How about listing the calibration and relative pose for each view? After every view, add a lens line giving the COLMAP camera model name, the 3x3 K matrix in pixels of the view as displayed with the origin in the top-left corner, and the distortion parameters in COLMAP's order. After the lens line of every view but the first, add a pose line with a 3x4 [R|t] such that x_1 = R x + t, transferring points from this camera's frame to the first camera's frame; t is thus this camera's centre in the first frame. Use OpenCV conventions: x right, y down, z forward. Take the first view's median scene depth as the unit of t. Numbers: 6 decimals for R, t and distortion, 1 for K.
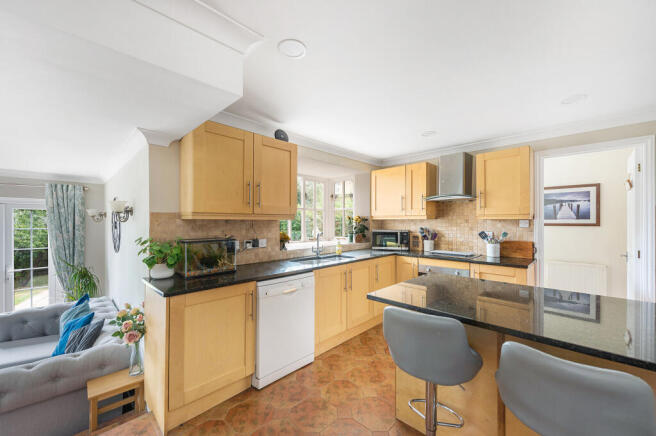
lens RADIAL K [[263.1, 0, 326.5], [0, 263.1, 221.3], [0, 0, 1]] dist [-0.002872, -0.000222]
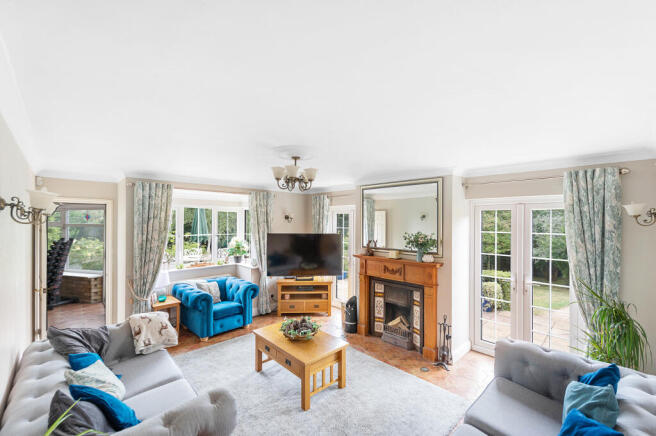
lens RADIAL K [[278.7, 0, 326.5], [0, 278.7, 220.4], [0, 0, 1]] dist [0.000710, 0.000077]
pose [[-0.023332, 0.000191, -0.999728, -0.272444], [0.000010, 1.000000, 0.000191, -0.011198], [0.999728, -0.000006, -0.023332, 0.348332]]
